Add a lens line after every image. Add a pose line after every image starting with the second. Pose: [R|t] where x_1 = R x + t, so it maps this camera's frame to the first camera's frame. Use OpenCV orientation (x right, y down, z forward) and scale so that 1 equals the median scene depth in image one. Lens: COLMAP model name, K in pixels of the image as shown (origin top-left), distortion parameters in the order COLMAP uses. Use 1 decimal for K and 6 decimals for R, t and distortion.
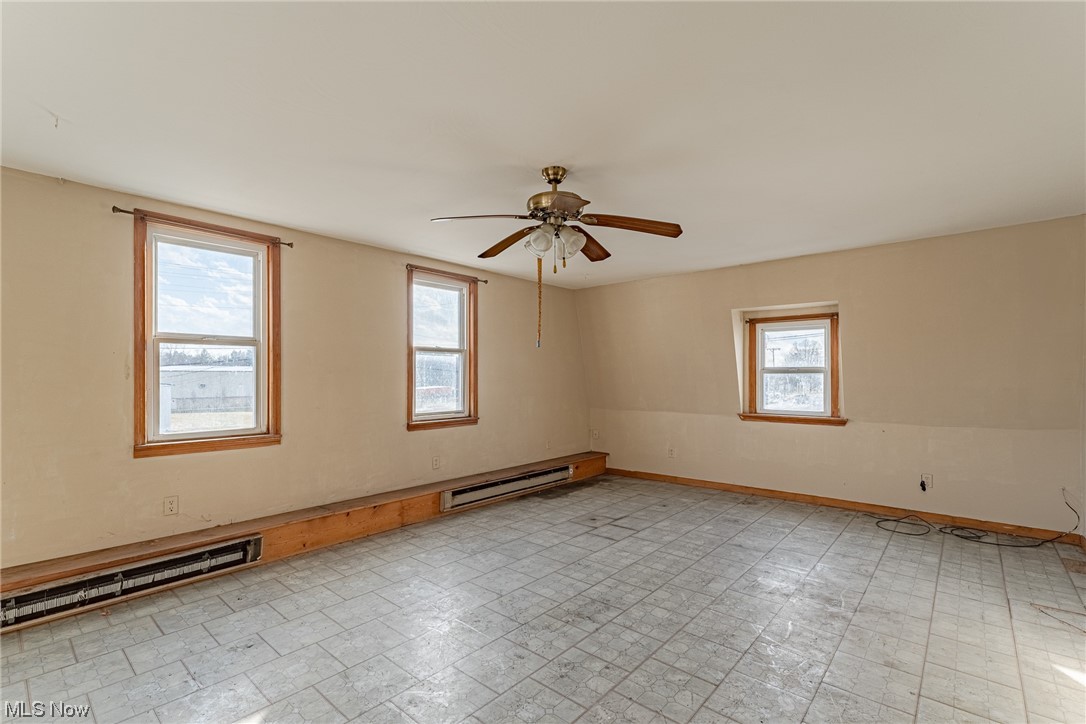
lens RADIAL K [[473.5, 0, 540.8], [0, 473.5, 377.1], [0, 0, 1]] dist [-0.000148, 0.000052]
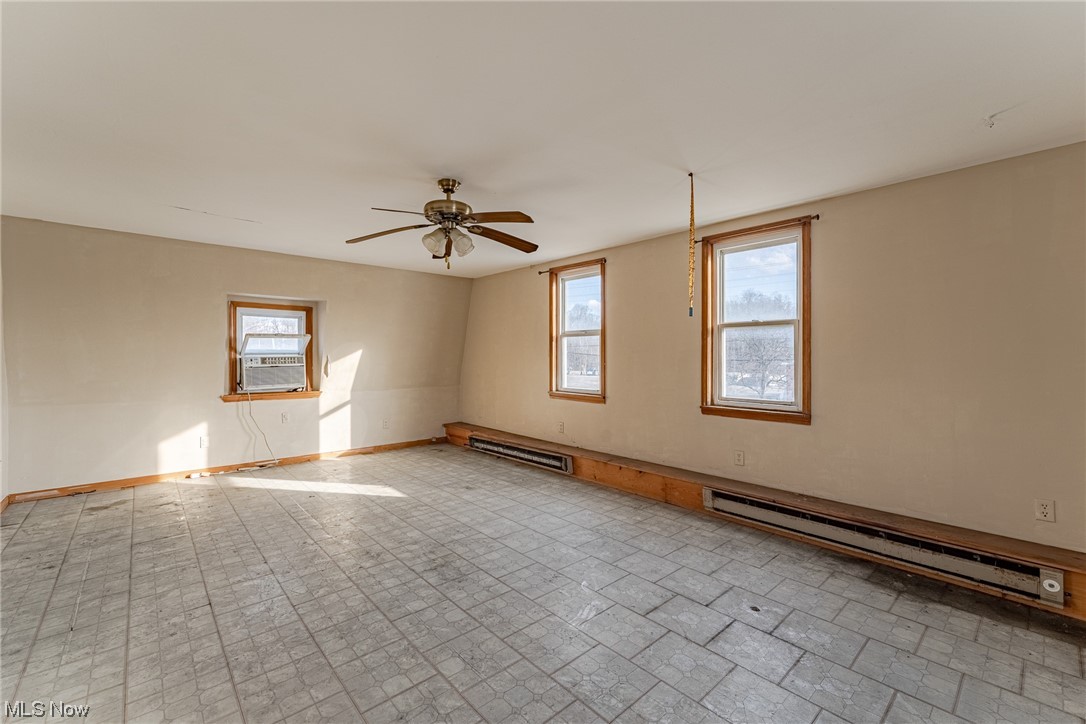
lens RADIAL K [[443.3, 0, 536.5], [0, 443.3, 365.2], [0, 0, 1]] dist [0.005701, 0.000178]
pose [[-0.100708, 0.023143, -0.994647, 0.739939], [-0.002091, 0.999722, 0.023473, -0.001958], [0.994914, 0.004444, -0.100631, 0.891438]]
